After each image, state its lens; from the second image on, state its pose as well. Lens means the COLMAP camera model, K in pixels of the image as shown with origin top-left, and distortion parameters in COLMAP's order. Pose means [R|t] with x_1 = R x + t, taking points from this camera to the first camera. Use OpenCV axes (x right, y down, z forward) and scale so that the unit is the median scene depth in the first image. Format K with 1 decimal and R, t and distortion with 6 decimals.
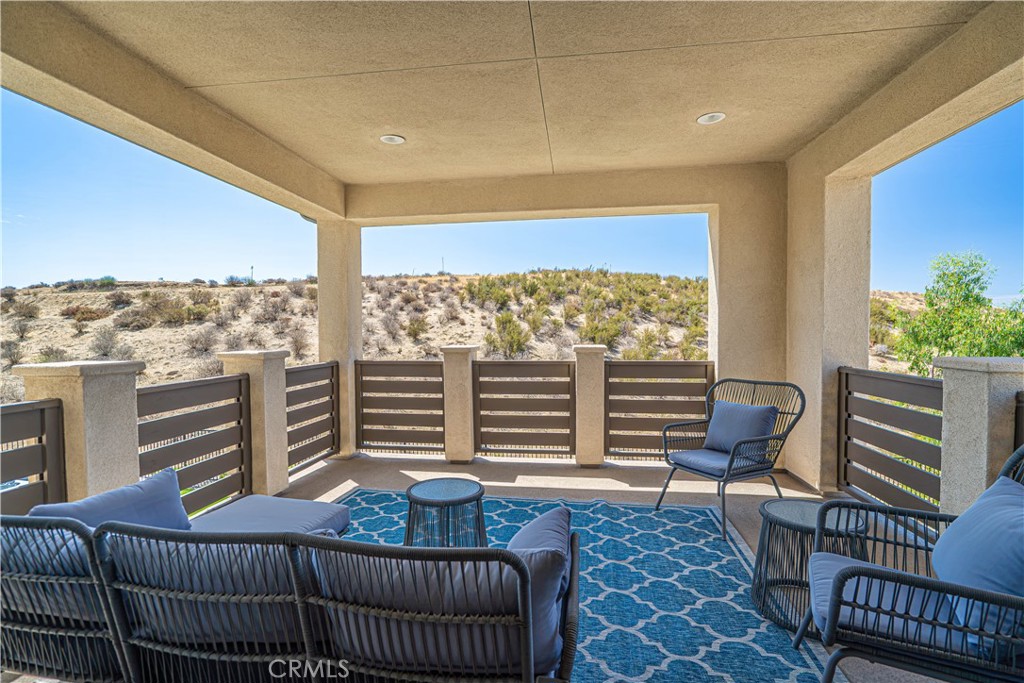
lens RADIAL K [[460.6, 0, 513.0], [0, 460.6, 344.4], [0, 0, 1]] dist [-0.001503, 0.000273]
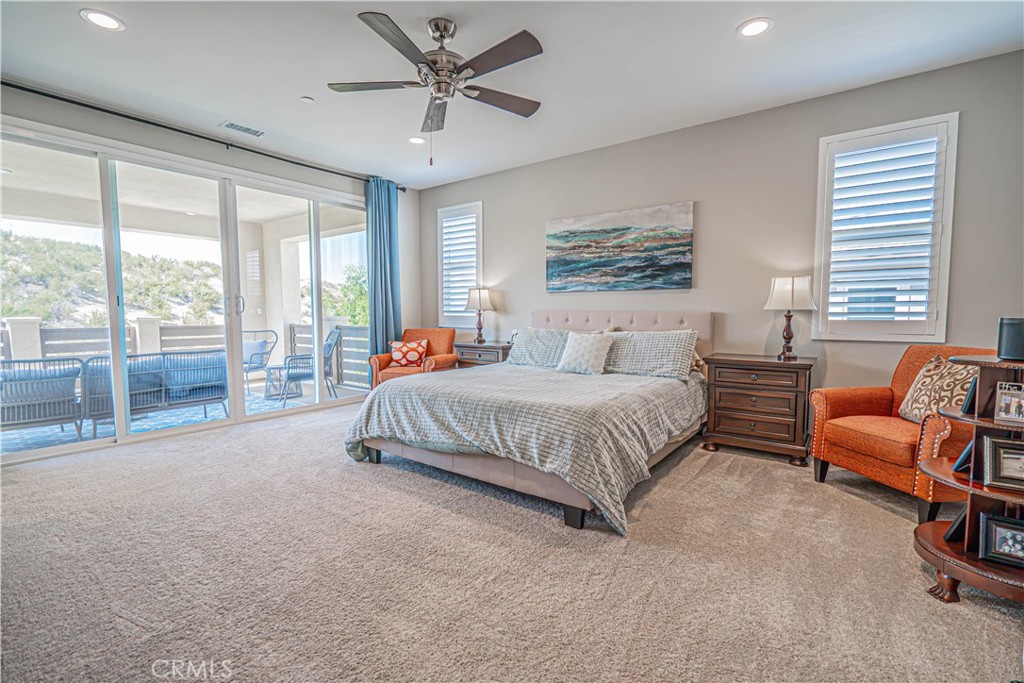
lens RADIAL K [[460.6, 0, 513.0], [0, 460.6, 344.4], [0, 0, 1]] dist [-0.001503, 0.000273]
pose [[0.493622, -0.054563, 0.867963, -0.695099], [0.024746, 0.998507, 0.048696, 0.059436], [-0.869325, -0.002559, 0.494235, -1.031806]]
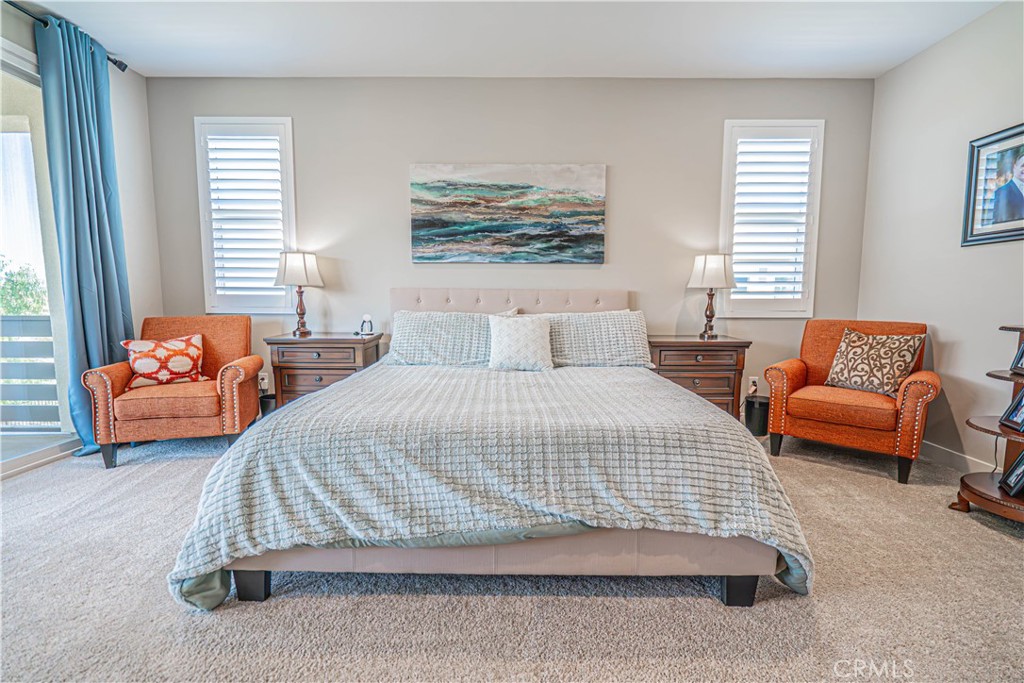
lens RADIAL K [[460.6, 0, 513.0], [0, 460.6, 344.4], [0, 0, 1]] dist [-0.001503, 0.000273]
pose [[-0.120151, -0.092748, 0.988414, -0.489780], [0.028279, 0.994903, 0.096794, 0.060272], [-0.992353, 0.039581, -0.116915, -0.556349]]
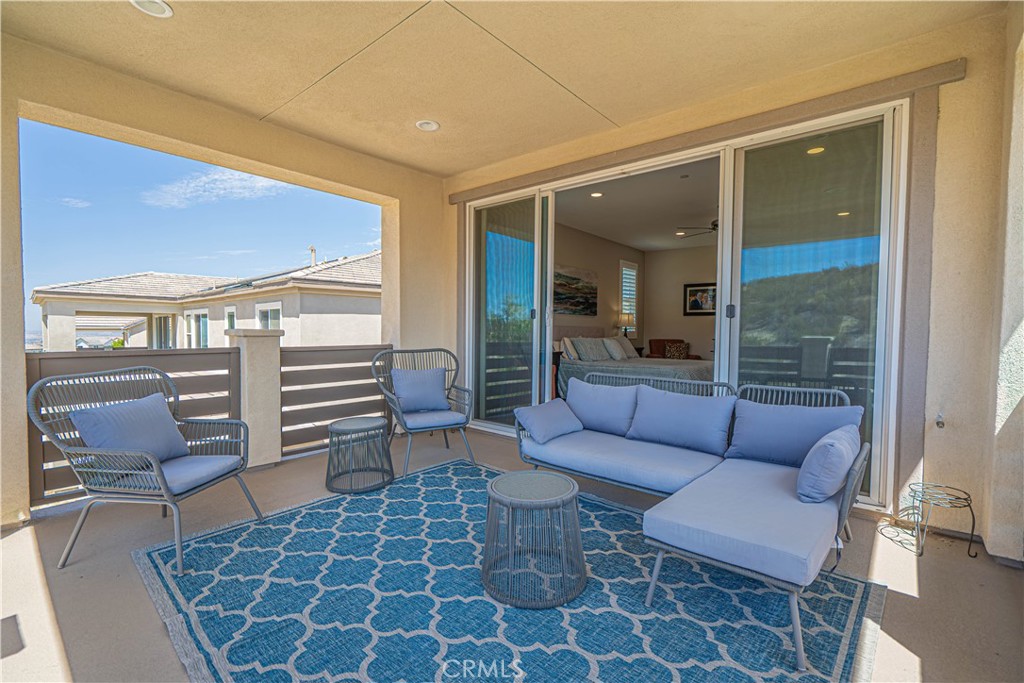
lens RADIAL K [[460.6, 0, 513.0], [0, 460.6, 344.4], [0, 0, 1]] dist [-0.001503, 0.000273]
pose [[-0.841401, -0.024291, 0.539864, -0.387381], [0.008072, 0.998313, 0.057500, -0.001479], [-0.540350, 0.052738, -0.839786, 1.159027]]
